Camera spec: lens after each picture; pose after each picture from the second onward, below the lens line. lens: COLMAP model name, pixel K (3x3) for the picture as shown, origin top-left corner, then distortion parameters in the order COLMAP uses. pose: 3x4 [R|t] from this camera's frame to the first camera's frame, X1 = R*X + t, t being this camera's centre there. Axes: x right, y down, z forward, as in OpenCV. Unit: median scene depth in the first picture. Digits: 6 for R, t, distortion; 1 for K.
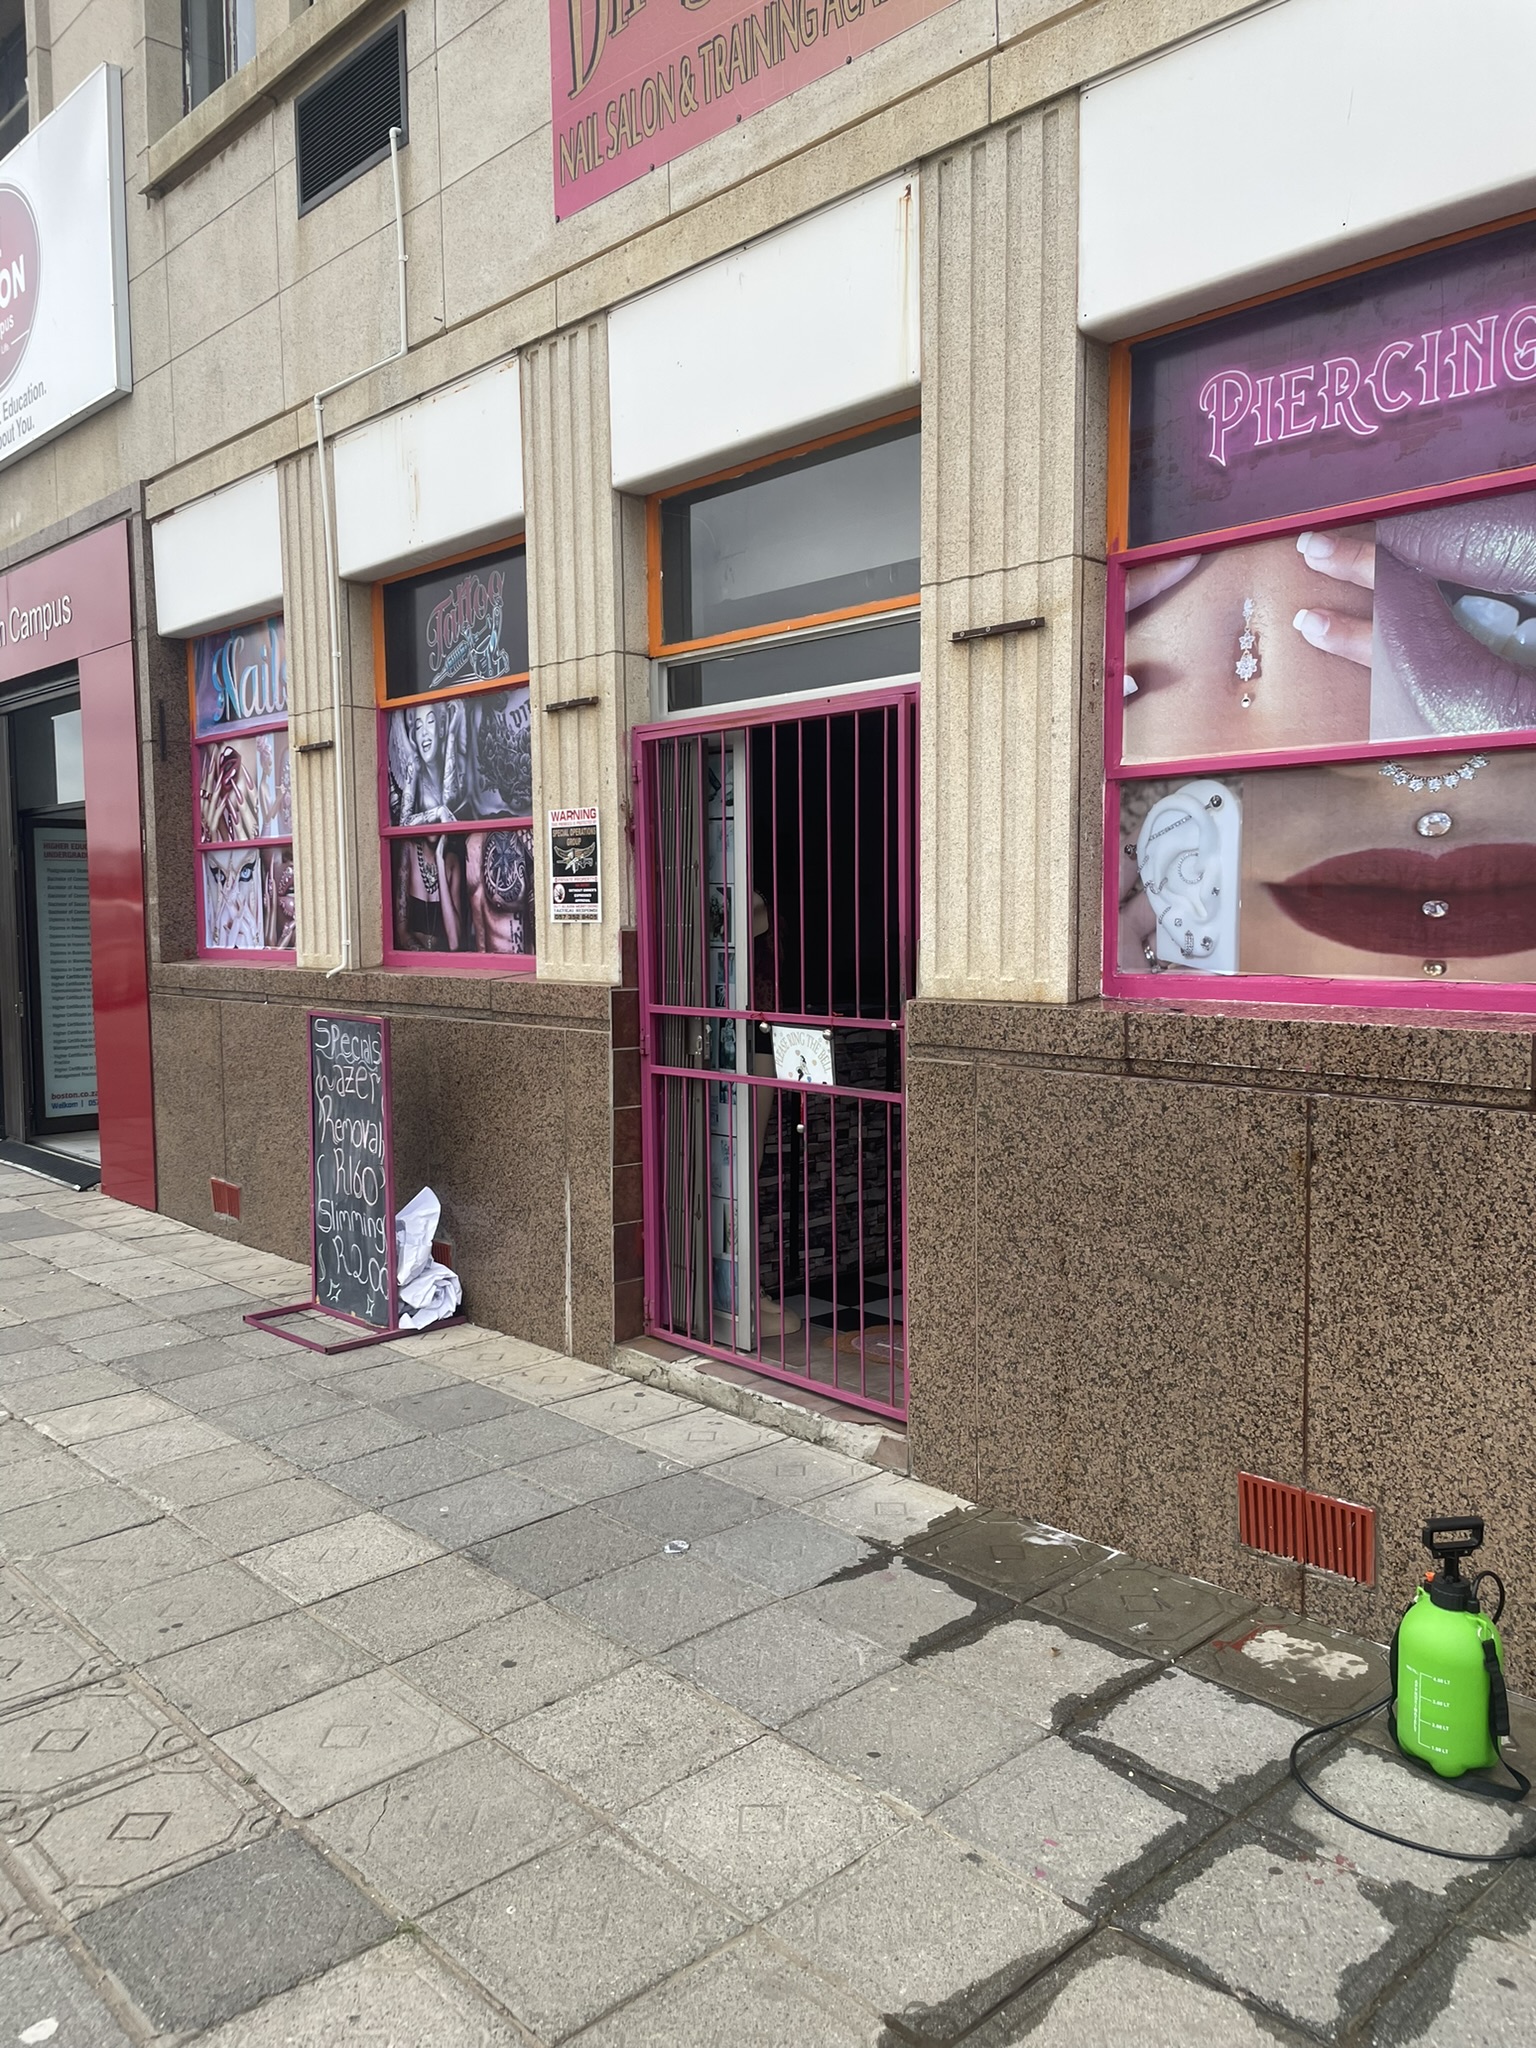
lens RADIAL K [[1534.9, 0, 785.6], [0, 1534.9, 1018.0], [0, 0, 1]] dist [0.091051, -0.115598]
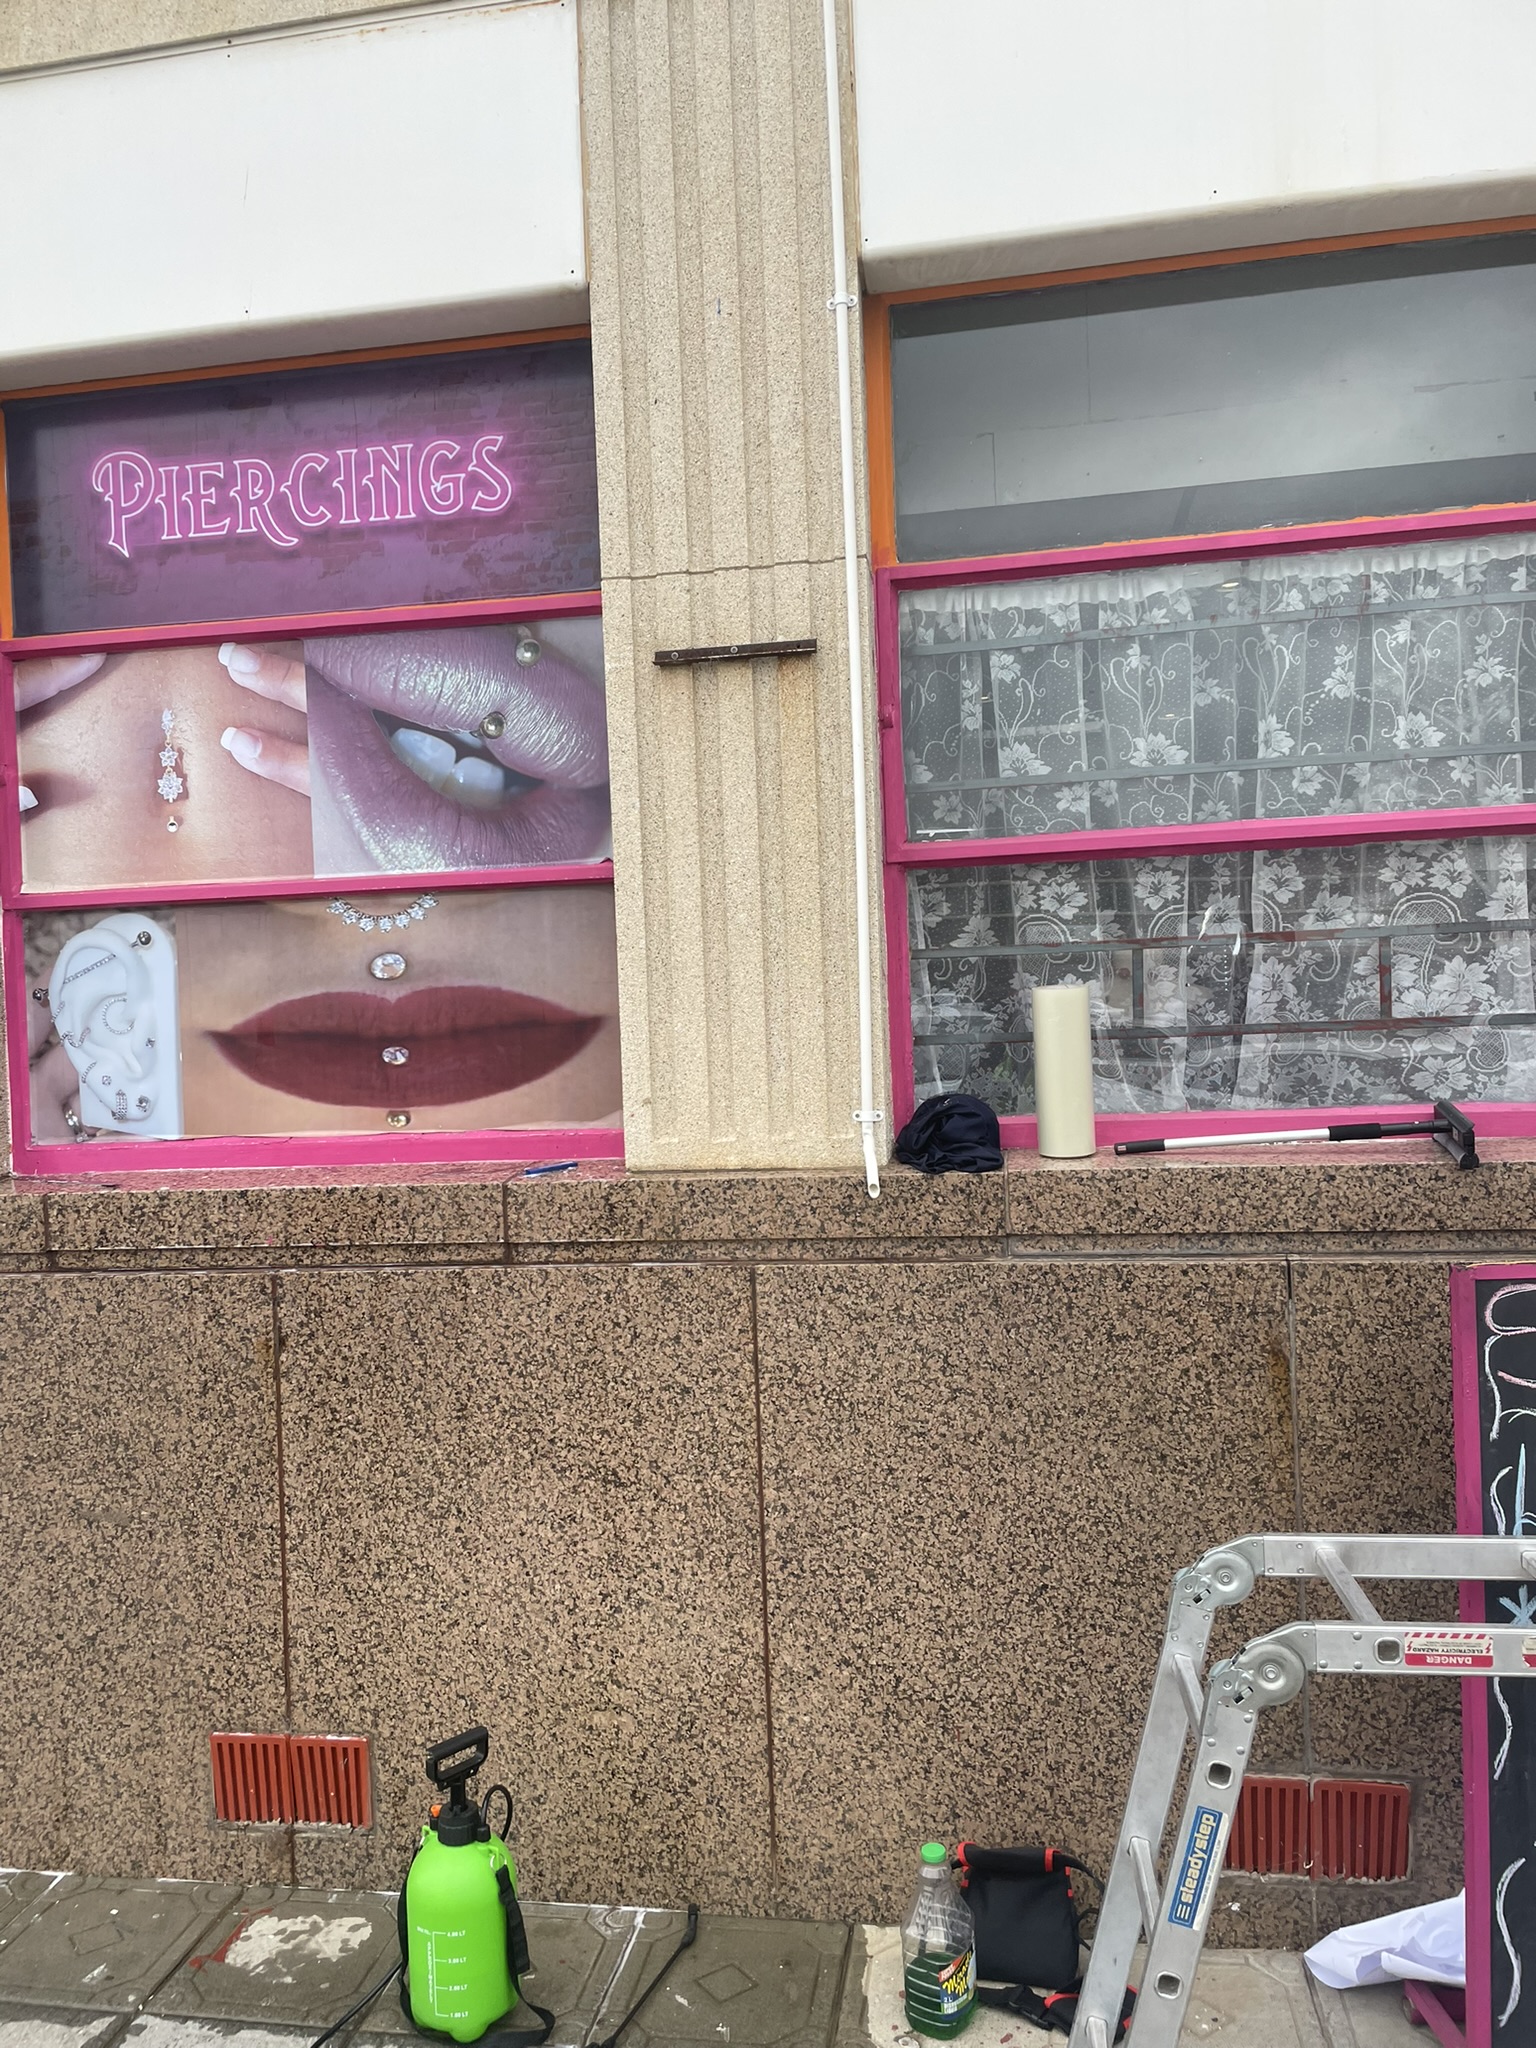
lens RADIAL K [[1534.9, 0, 753.5], [0, 1534.9, 1042.8], [0, 0, 1]] dist [0.091051, -0.115598]
pose [[0.801059, -0.029659, 0.597850, 0.025343], [0.075031, 0.995869, -0.051130, -0.010097], [-0.593865, 0.085816, 0.799975, 0.090416]]
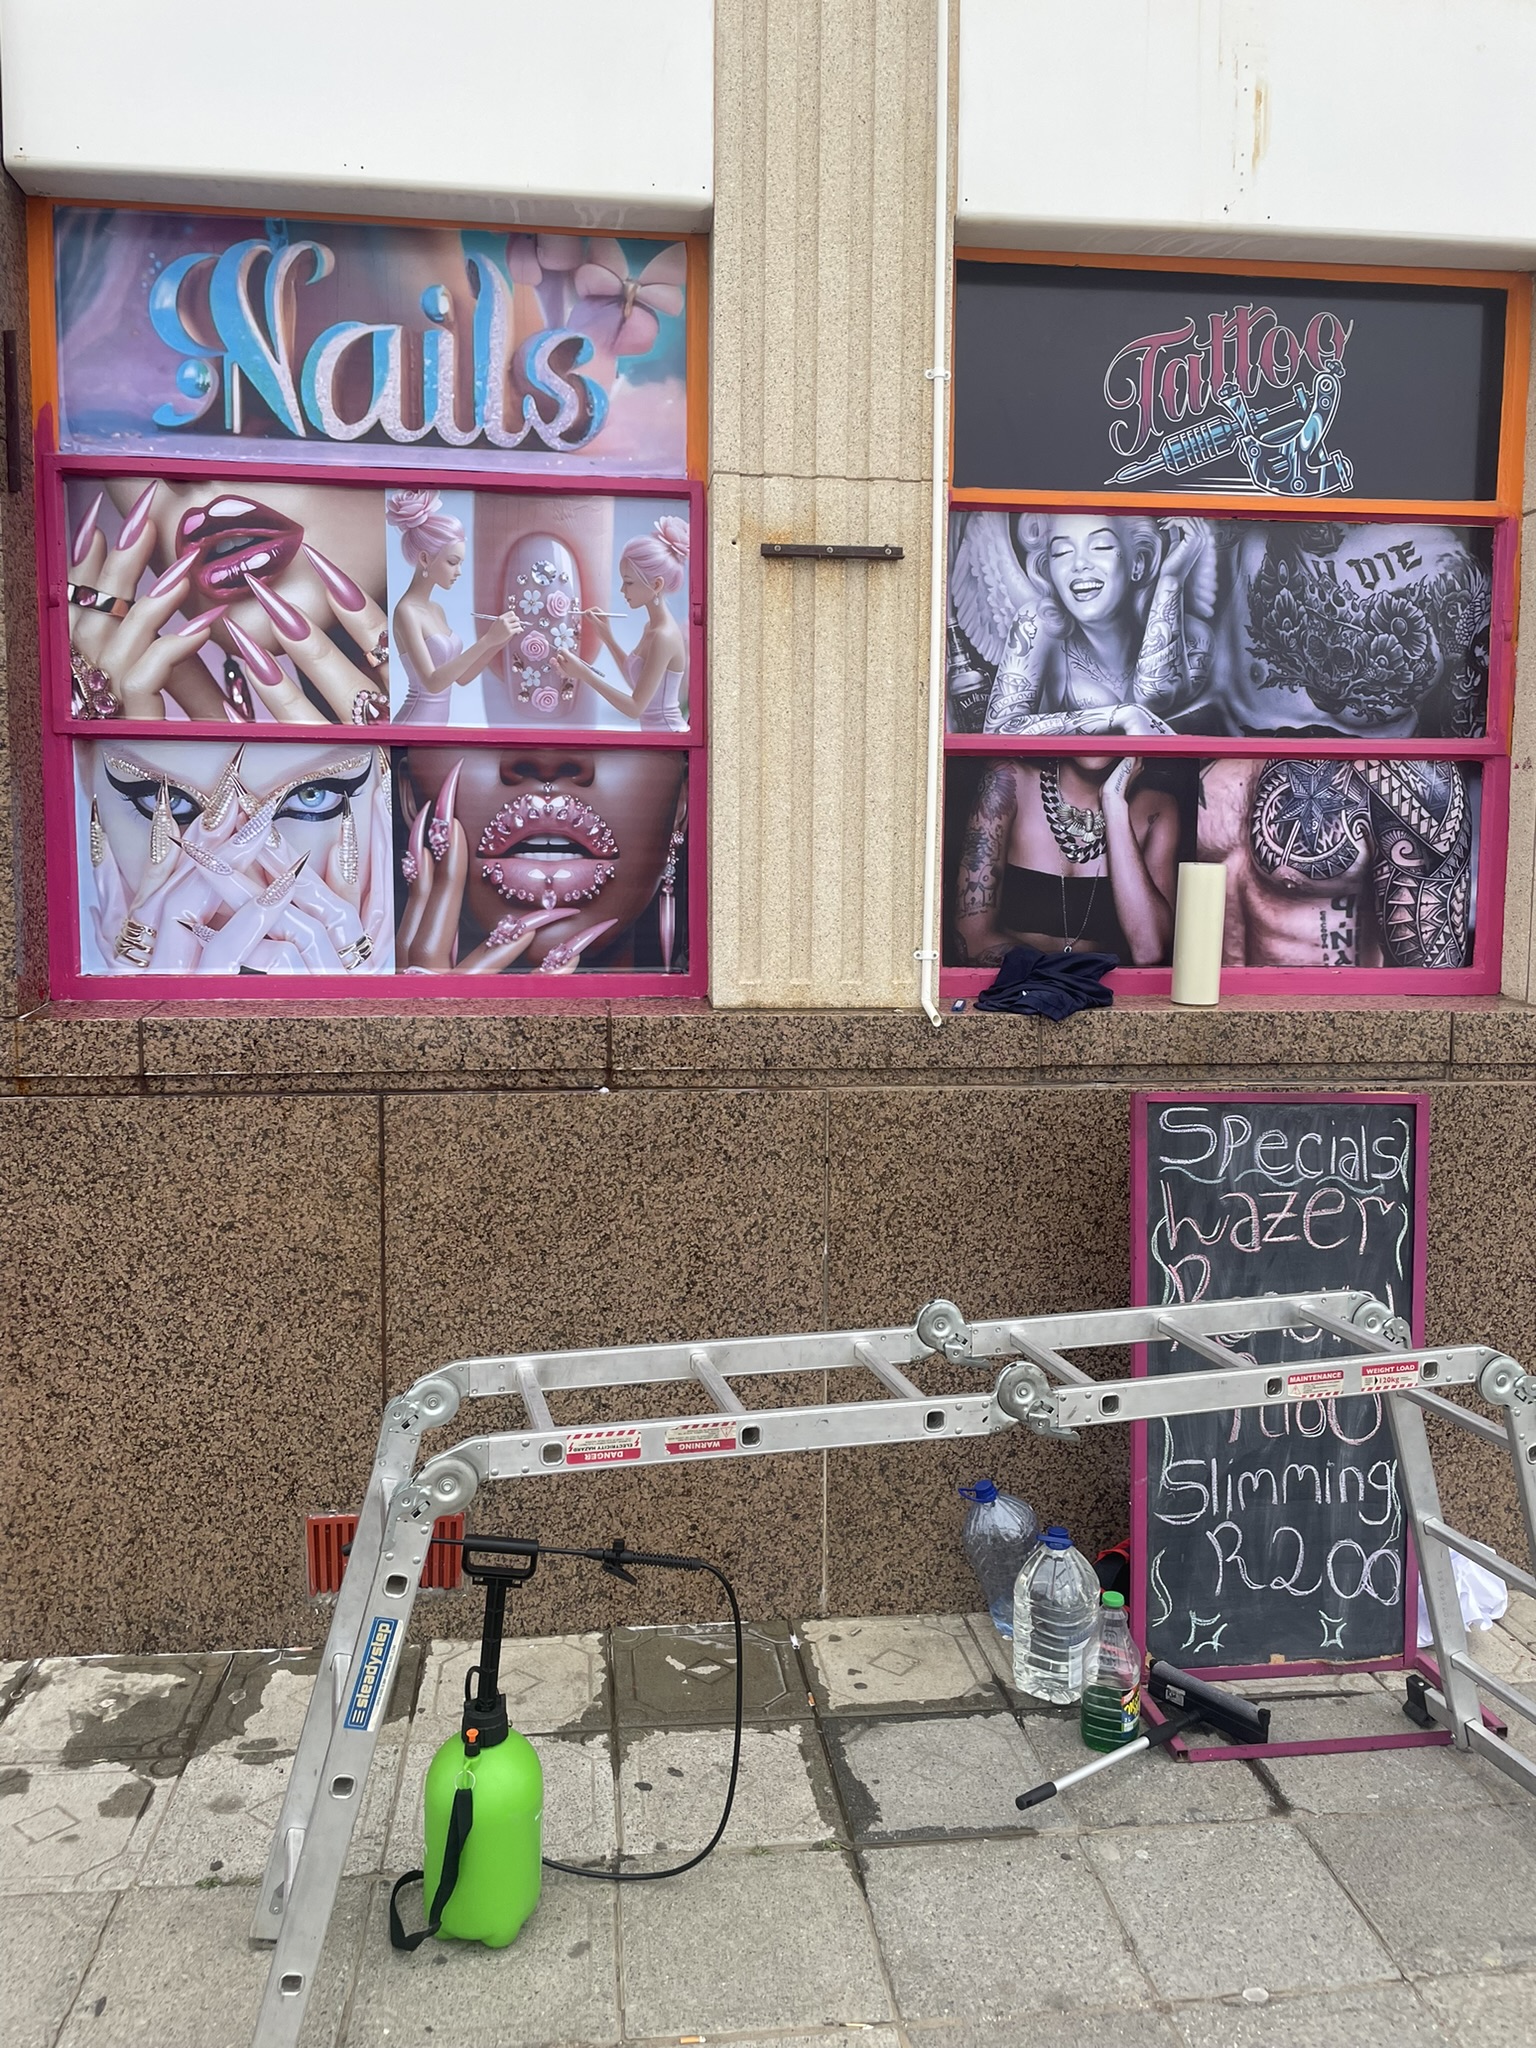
lens RADIAL K [[1534.9, 0, 748.3], [0, 1534.9, 1014.8], [0, 0, 1]] dist [0.091051, -0.115598]
pose [[0.600127, -0.053842, 0.798091, -0.992870], [0.046759, 0.998387, 0.032194, -0.066097], [-0.798537, 0.017997, 0.601677, 1.020514]]
